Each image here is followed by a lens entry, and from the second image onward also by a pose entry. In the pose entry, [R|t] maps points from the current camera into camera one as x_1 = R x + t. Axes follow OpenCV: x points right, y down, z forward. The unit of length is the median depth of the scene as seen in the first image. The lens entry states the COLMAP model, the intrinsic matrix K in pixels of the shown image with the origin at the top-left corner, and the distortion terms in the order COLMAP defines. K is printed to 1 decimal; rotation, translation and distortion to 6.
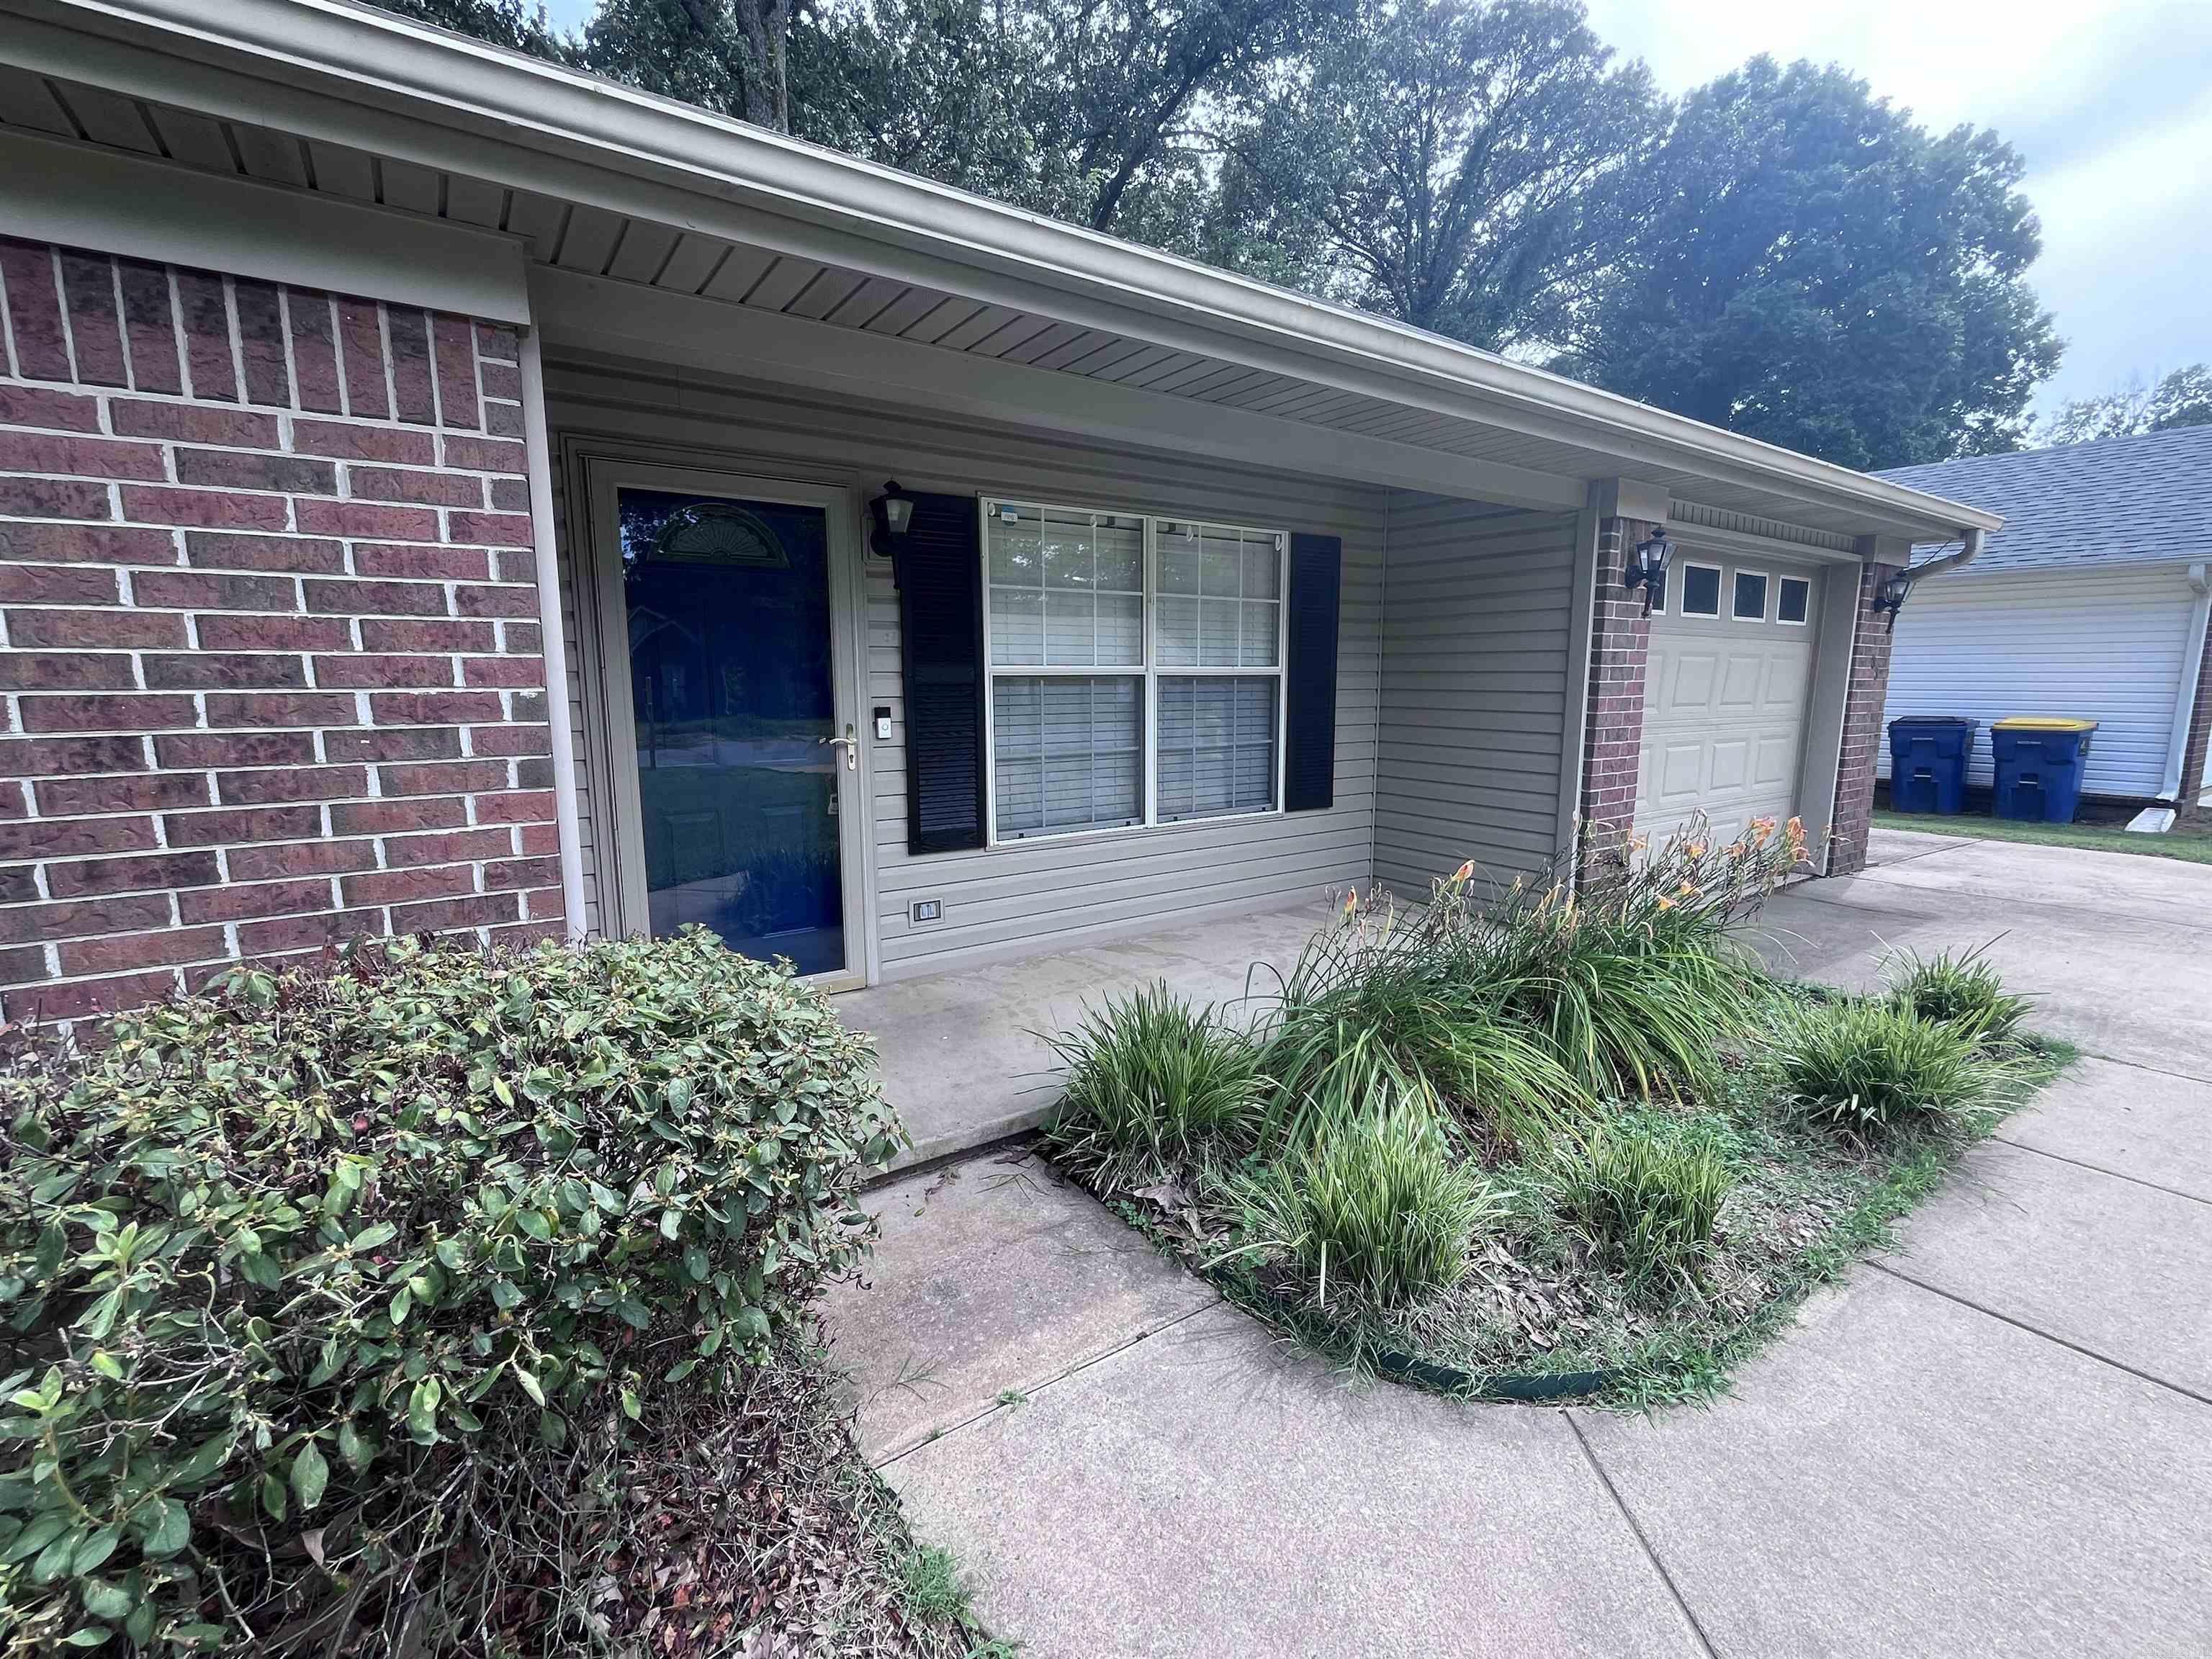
lens RADIAL K [[974.2, 0, 1103.5], [0, 974.2, 832.2], [0, 0, 1]] dist [0.000126, -0.001182]
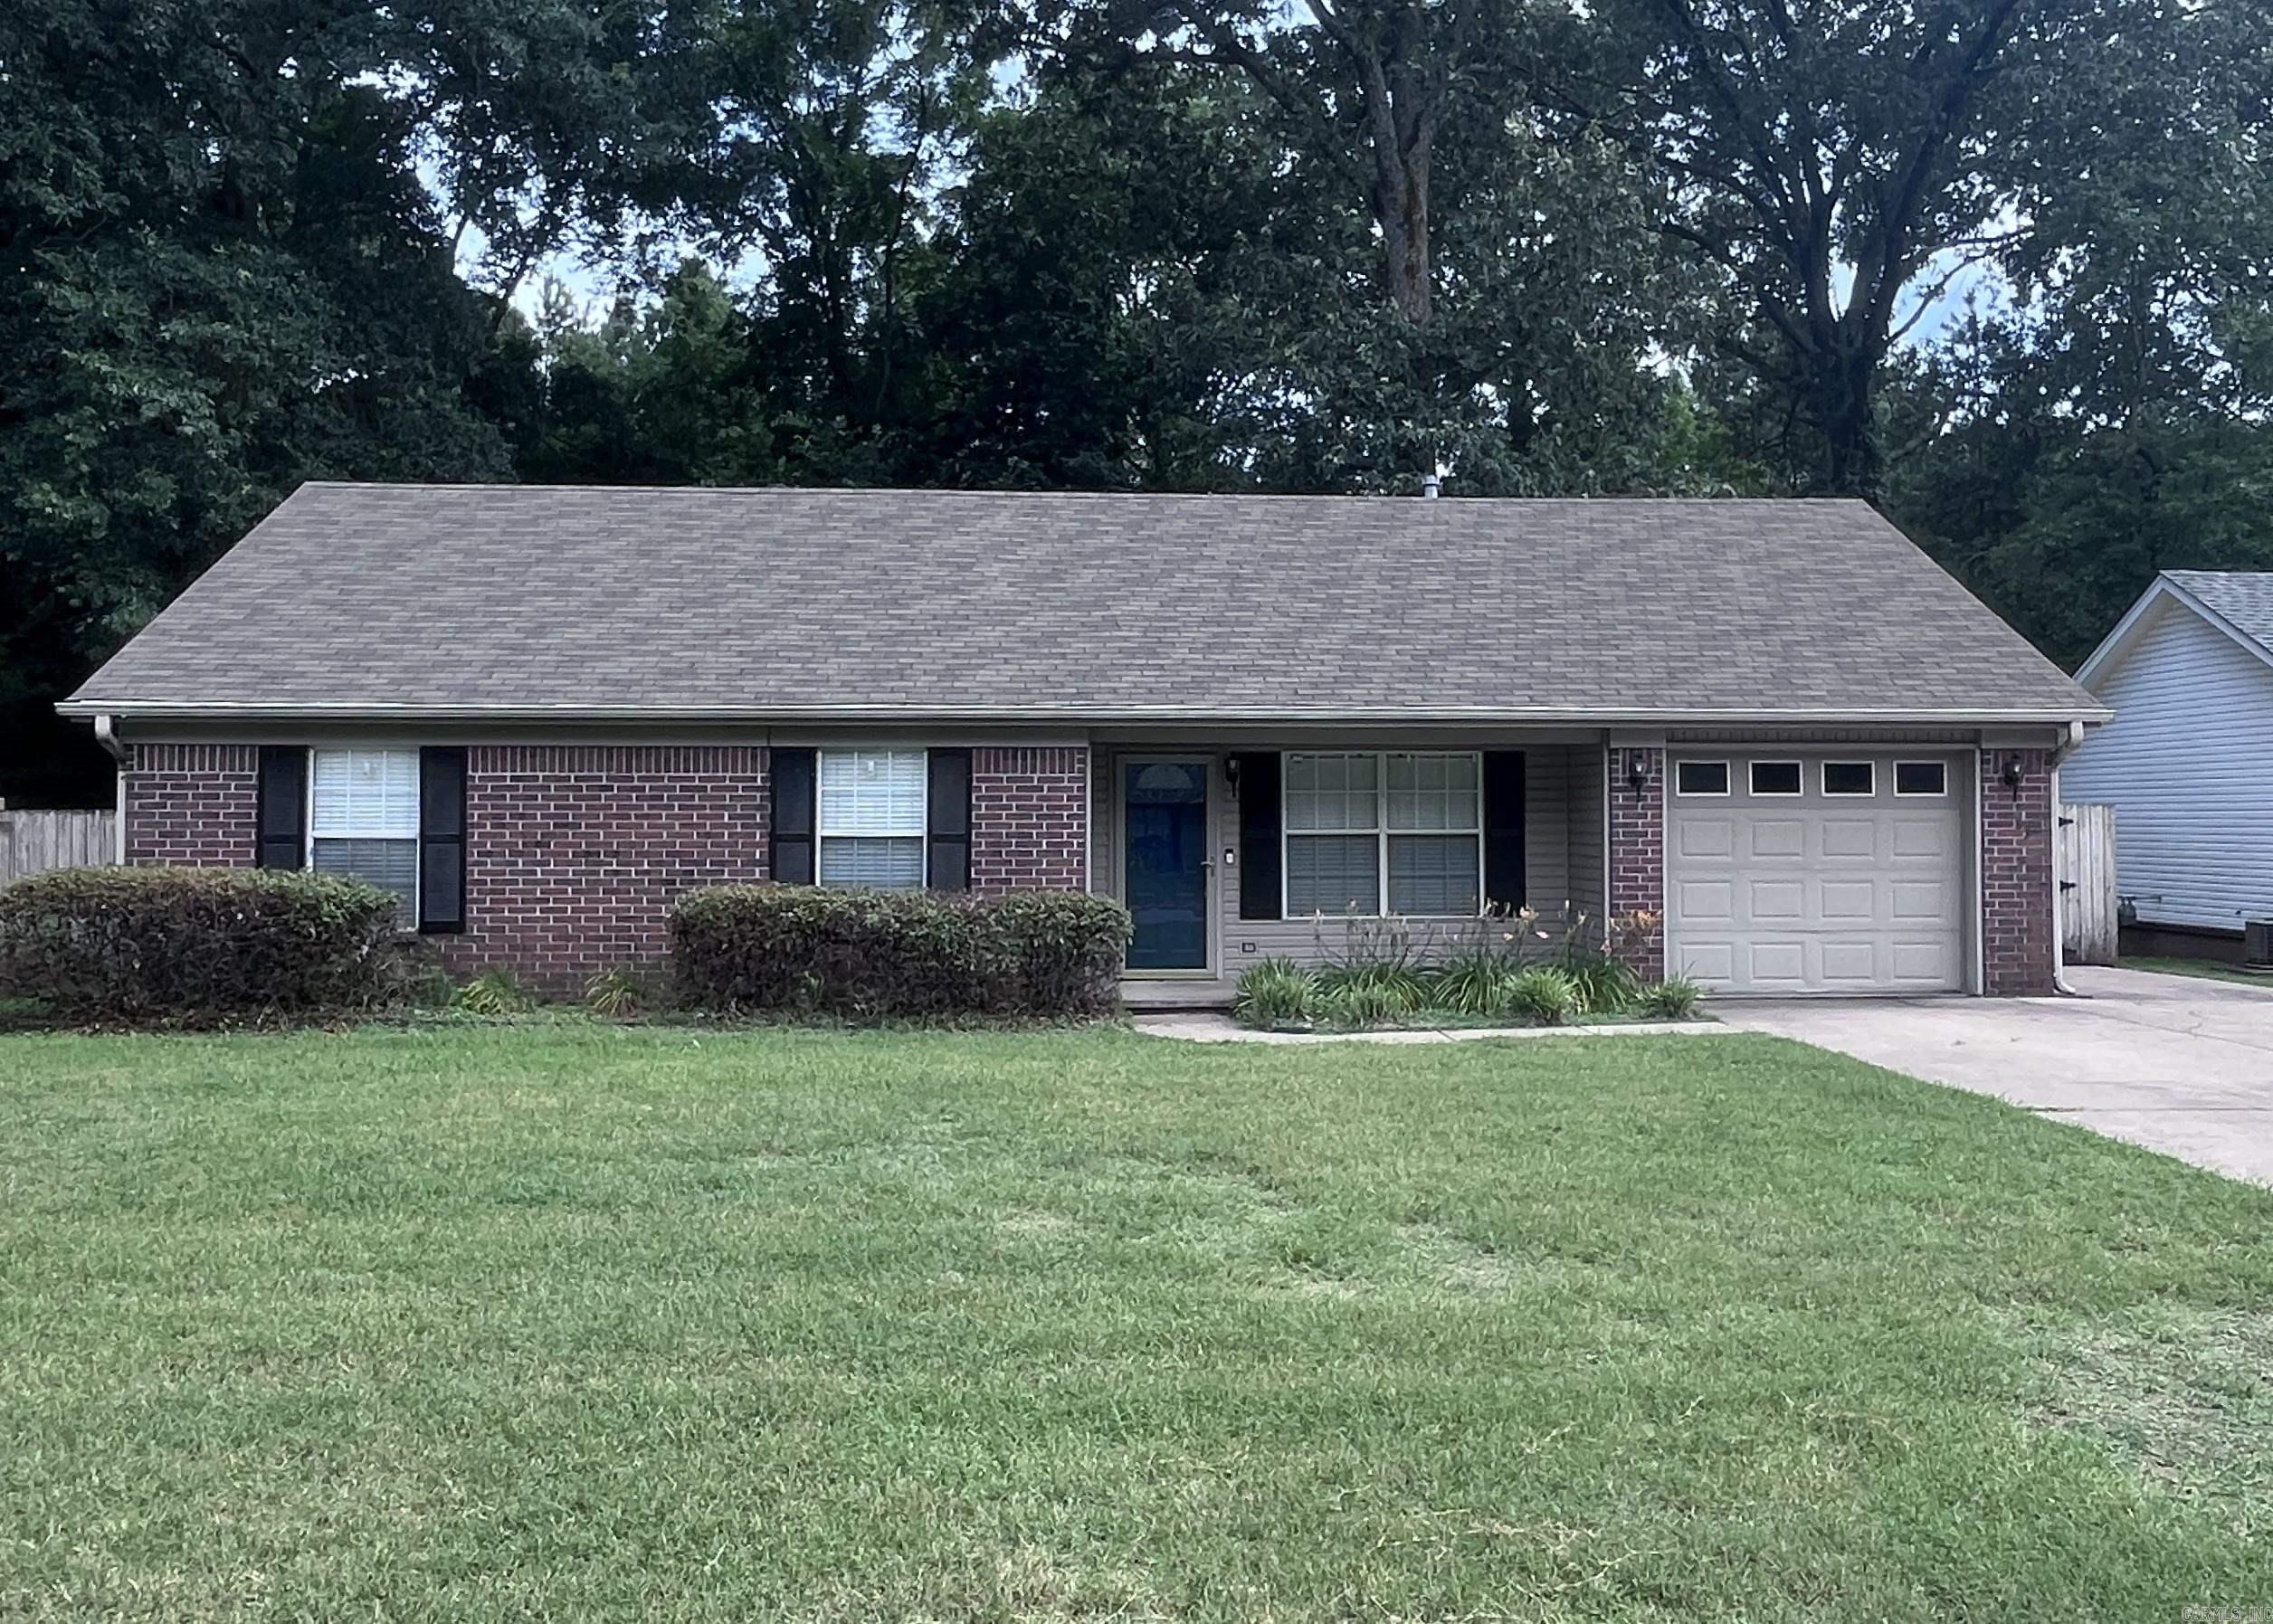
lens RADIAL K [[1948.9, 0, 1192.0], [0, 1948.9, 778.1], [0, 0, 1]] dist [0.002069, -0.000787]
pose [[0.860193, -0.013646, -0.509787, 1.772121], [-0.079851, 0.983708, -0.161068, 0.391191], [0.503679, 0.179257, 0.845089, -2.538797]]
